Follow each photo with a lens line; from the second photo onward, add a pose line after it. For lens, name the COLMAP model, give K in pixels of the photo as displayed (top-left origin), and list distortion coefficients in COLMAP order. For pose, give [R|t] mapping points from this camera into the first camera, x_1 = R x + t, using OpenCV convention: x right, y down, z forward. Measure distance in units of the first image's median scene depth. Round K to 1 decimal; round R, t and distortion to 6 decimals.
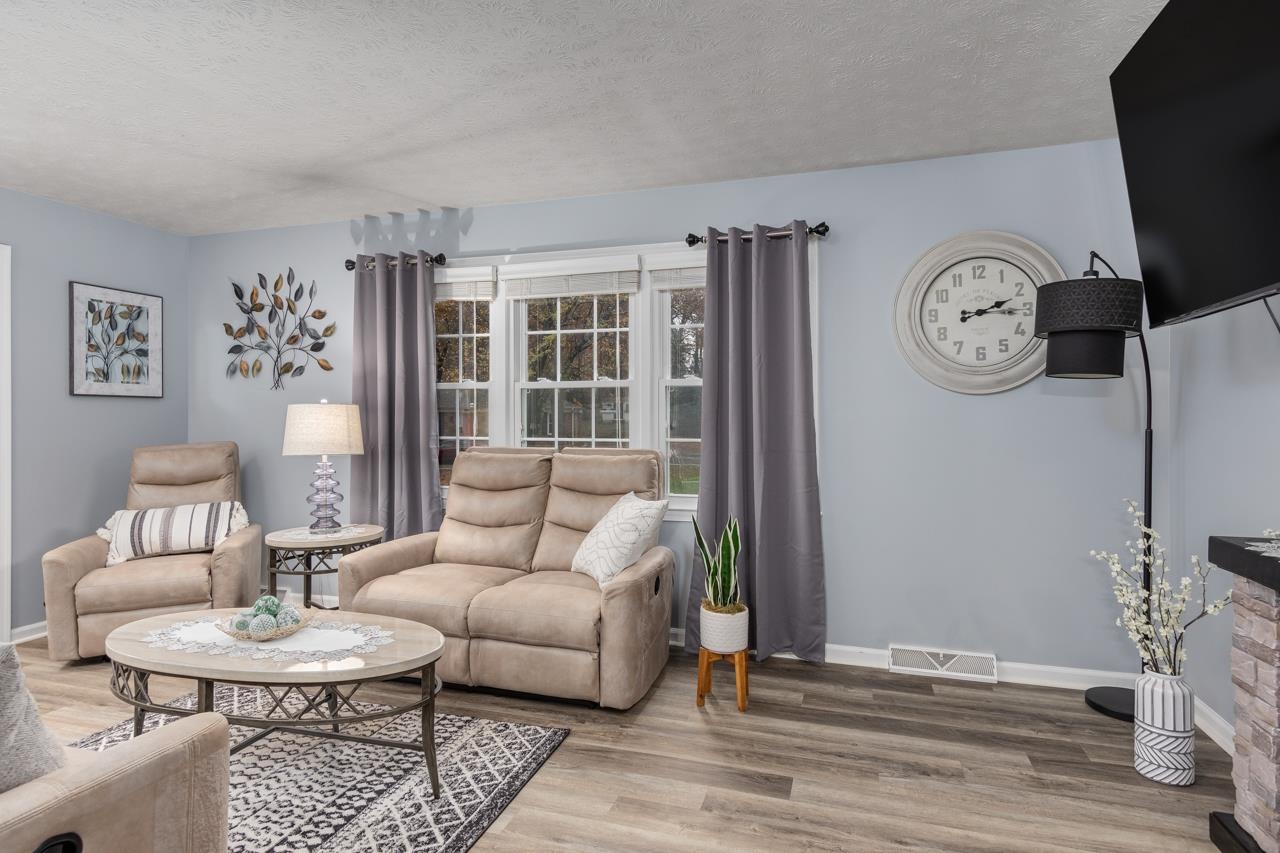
lens RADIAL K [[705.5, 0, 637.0], [0, 705.5, 424.2], [0, 0, 1]] dist [0.010000, -0.003098]
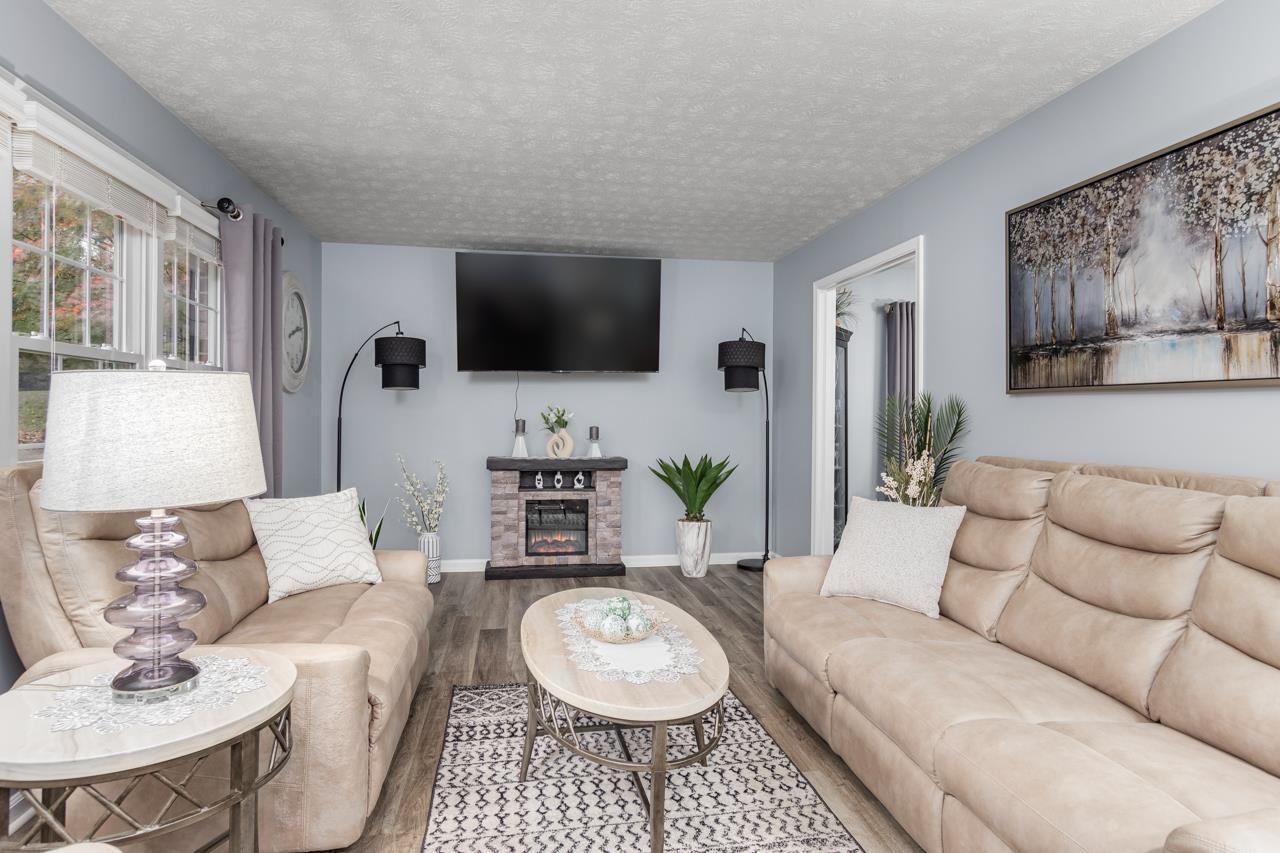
lens RADIAL K [[705.5, 0, 630.7], [0, 705.5, 419.0], [0, 0, 1]] dist [0.010000, -0.003098]
pose [[-0.451630, -0.012691, 0.892115, -0.873802], [-0.001900, 0.999910, 0.013262, -0.007495], [-0.892203, 0.004294, -0.451614, 0.894188]]
